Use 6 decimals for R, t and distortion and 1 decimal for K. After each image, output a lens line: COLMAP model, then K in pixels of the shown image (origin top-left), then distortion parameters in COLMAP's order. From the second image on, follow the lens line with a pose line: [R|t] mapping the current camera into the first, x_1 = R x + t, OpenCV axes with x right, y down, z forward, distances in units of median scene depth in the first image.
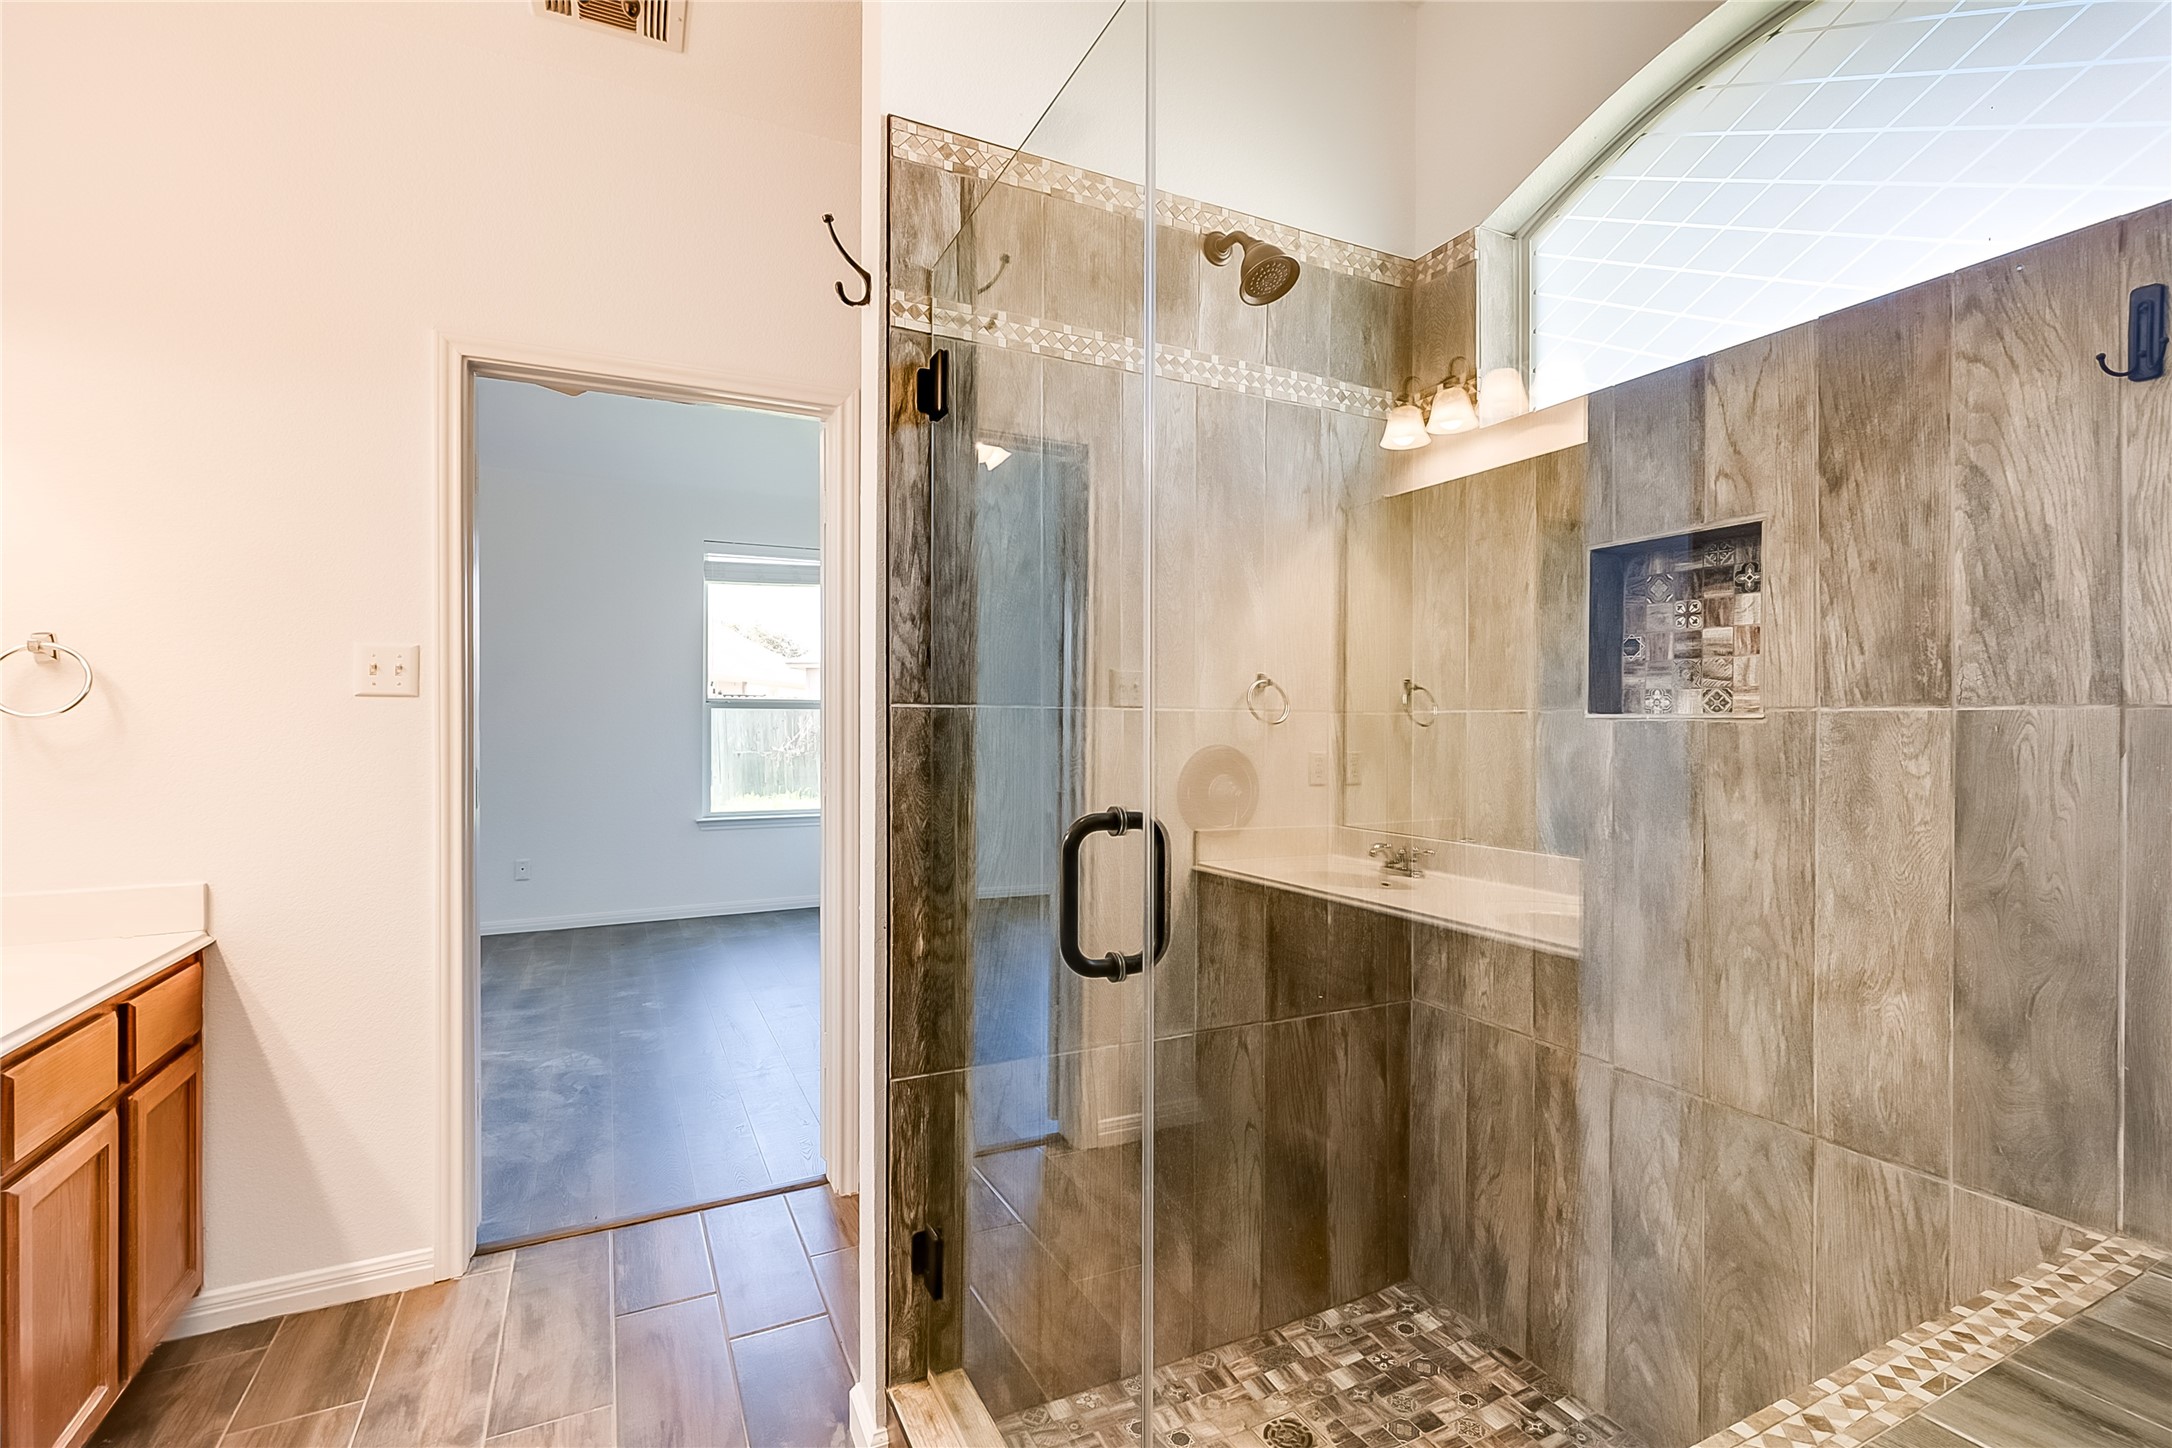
lens RADIAL K [[972.8, 0, 1078.0], [0, 972.8, 716.9], [0, 0, 1]] dist [-0.000028, 0.000936]
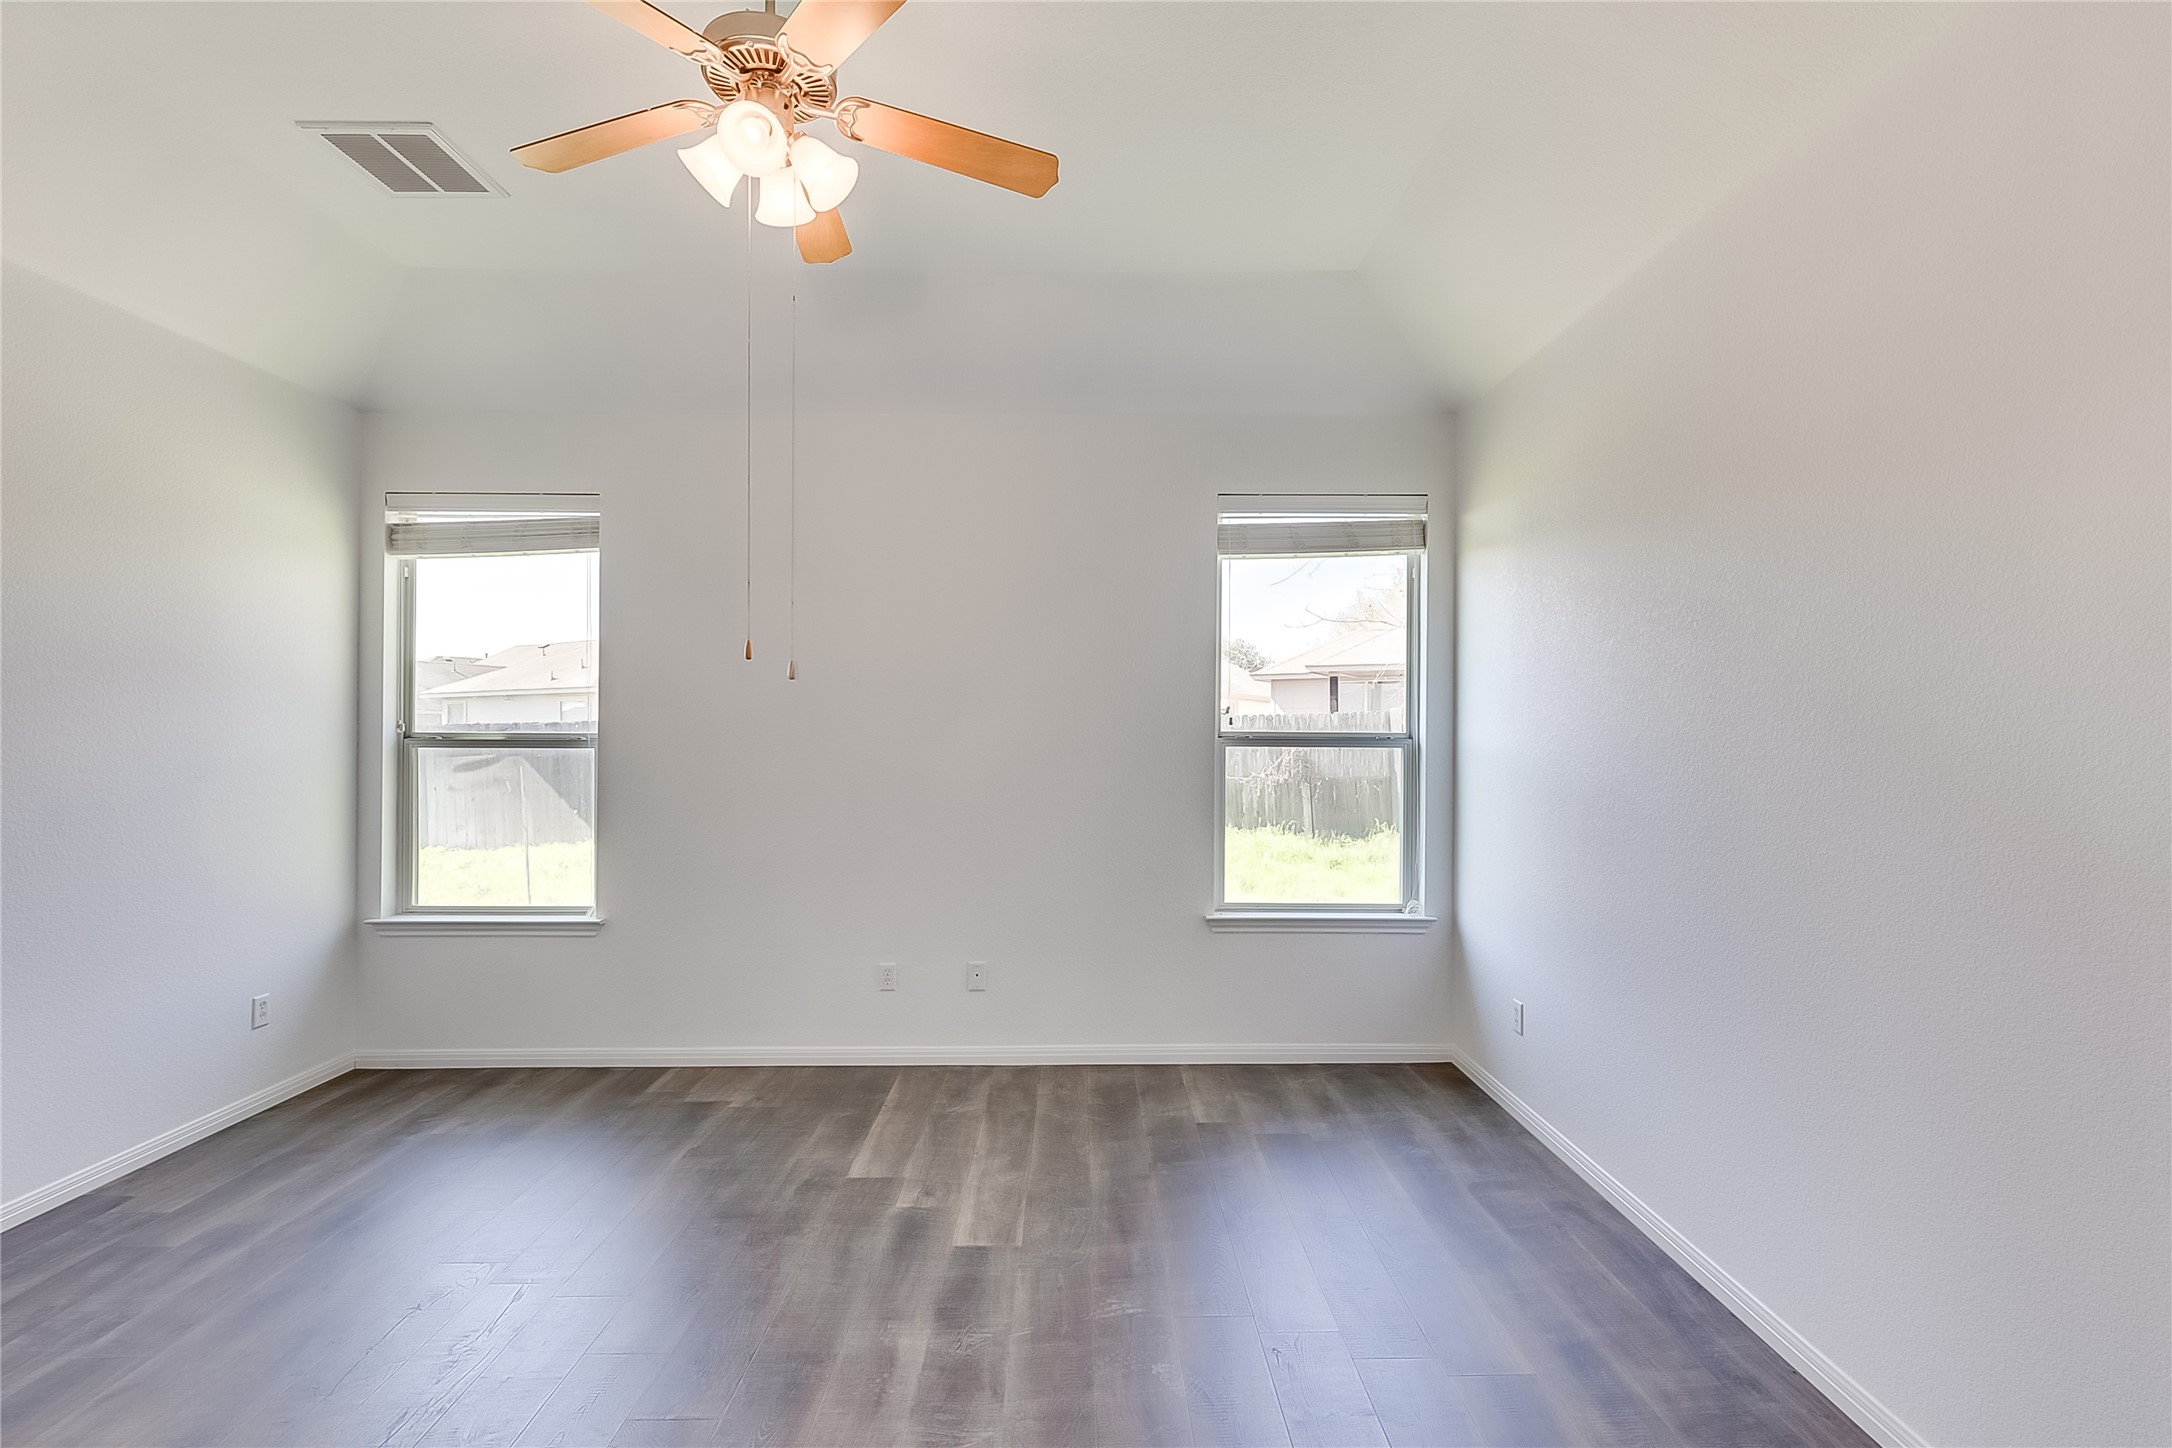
lens RADIAL K [[972.8, 0, 1087.3], [0, 972.8, 728.6], [0, 0, 1]] dist [-0.000028, 0.000936]
pose [[0.902182, -0.000667, -0.431356, -0.177038], [-0.001760, 0.999985, -0.005227, -0.017922], [0.431353, 0.005475, 0.902167, 0.361649]]
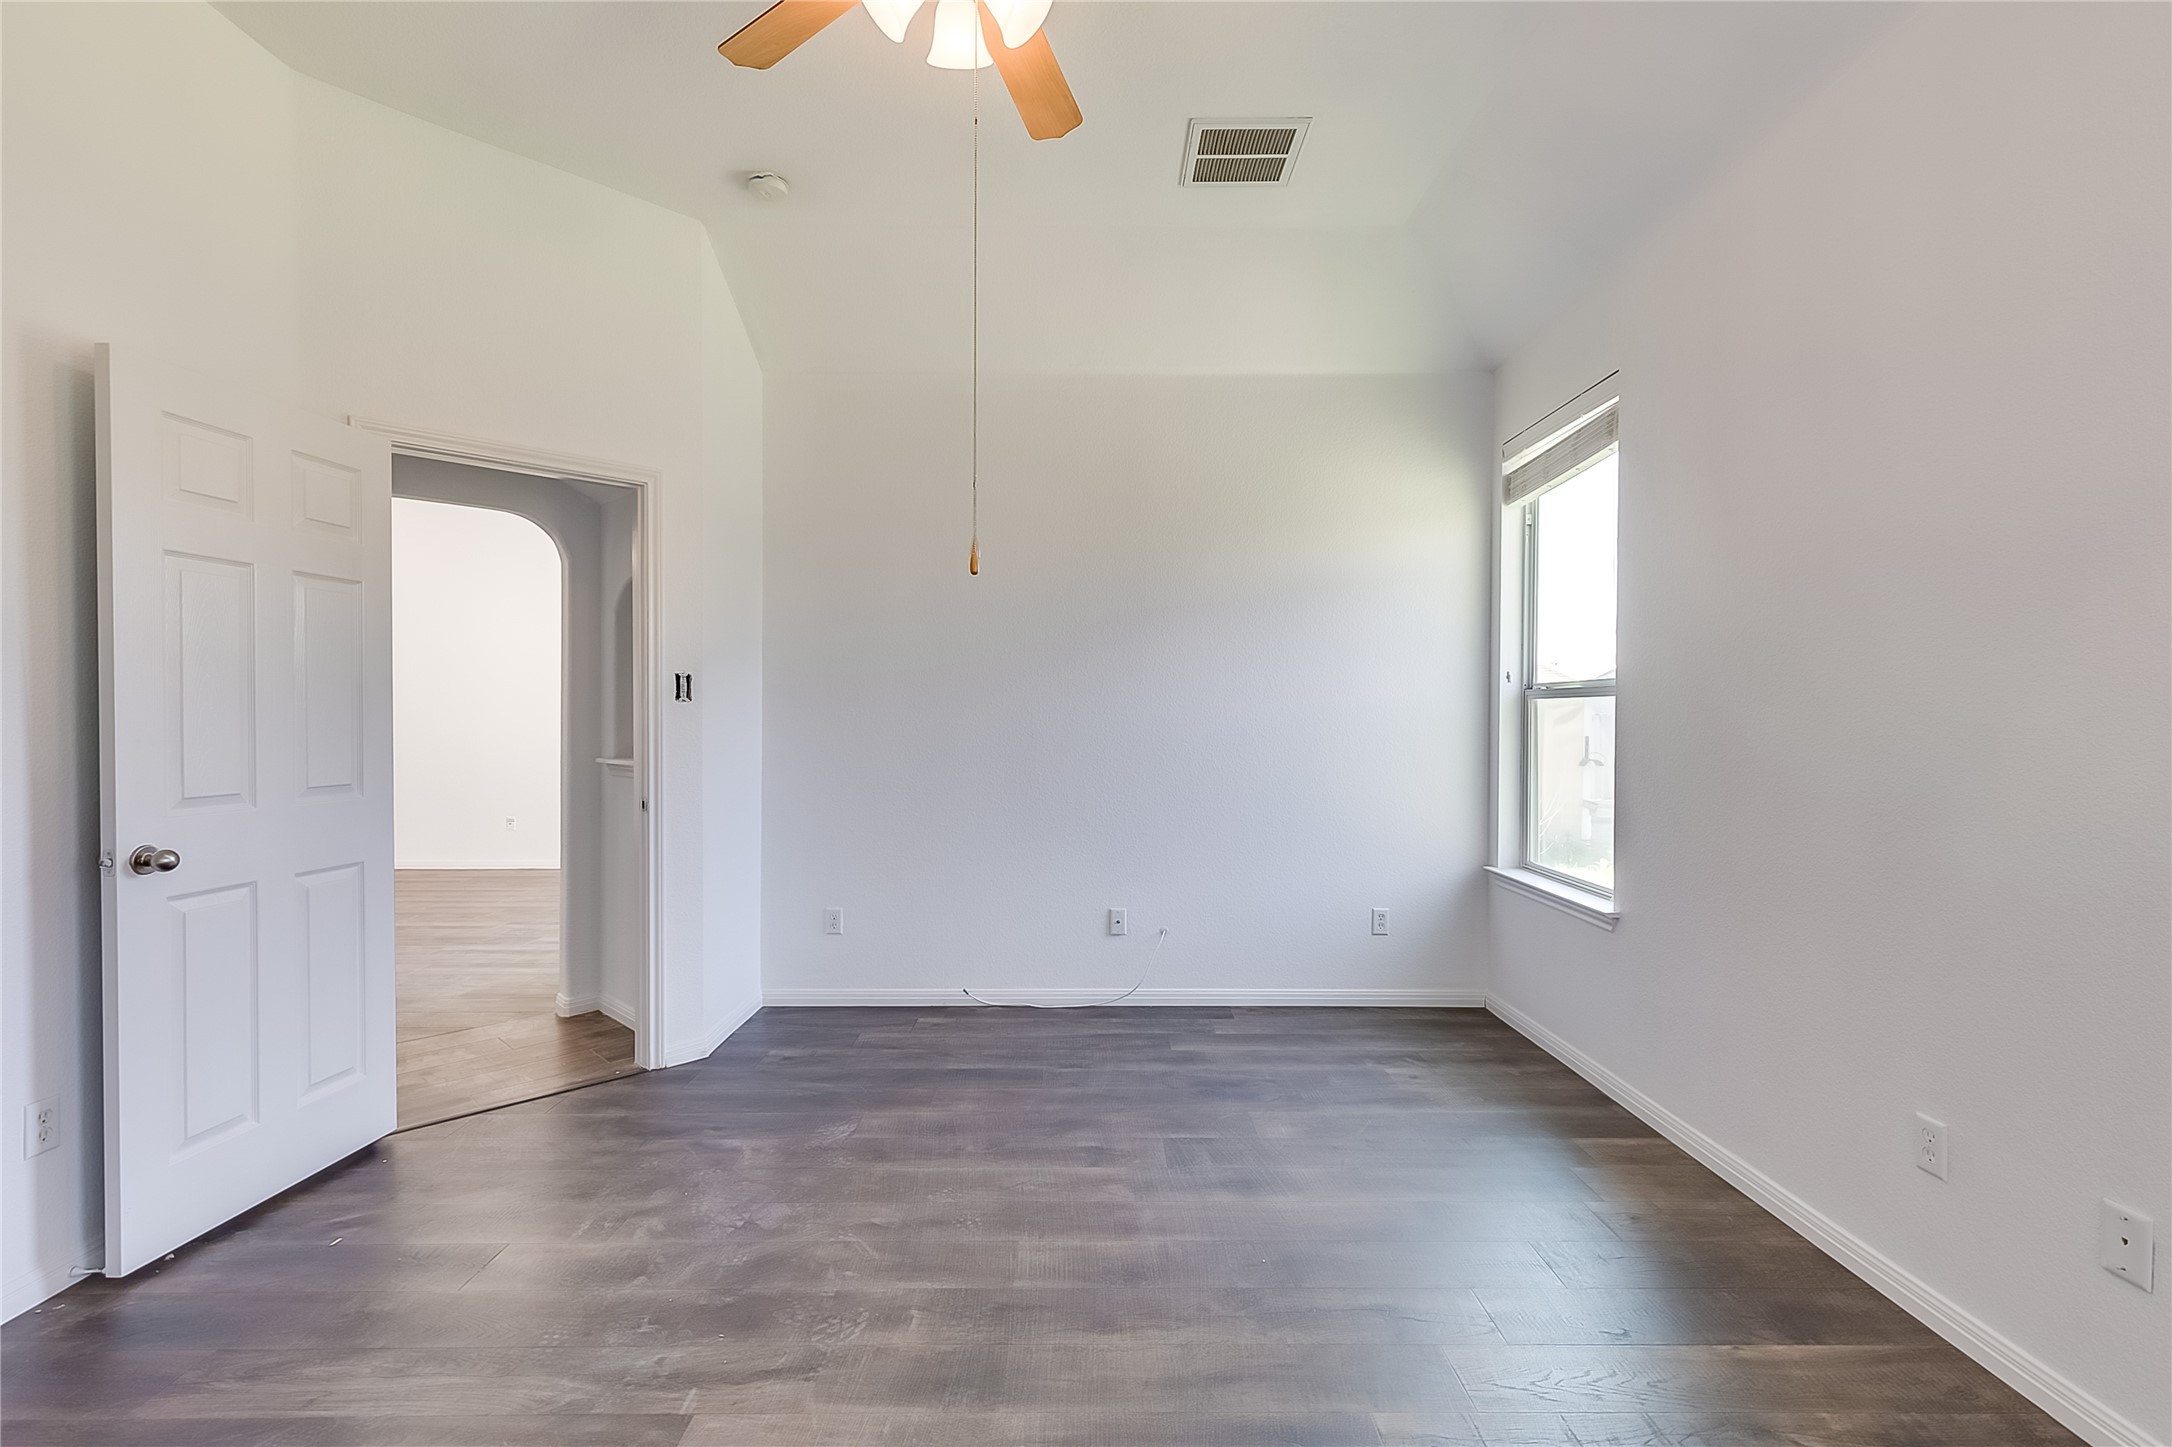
lens RADIAL K [[972.8, 0, 1084.7], [0, 972.8, 720.2], [0, 0, 1]] dist [-0.000028, 0.000936]
pose [[-0.432542, 0.002845, -0.901609, -0.169110], [-0.007107, 0.999953, 0.006565, 0.004399], [0.901586, 0.009248, -0.432501, 0.775219]]
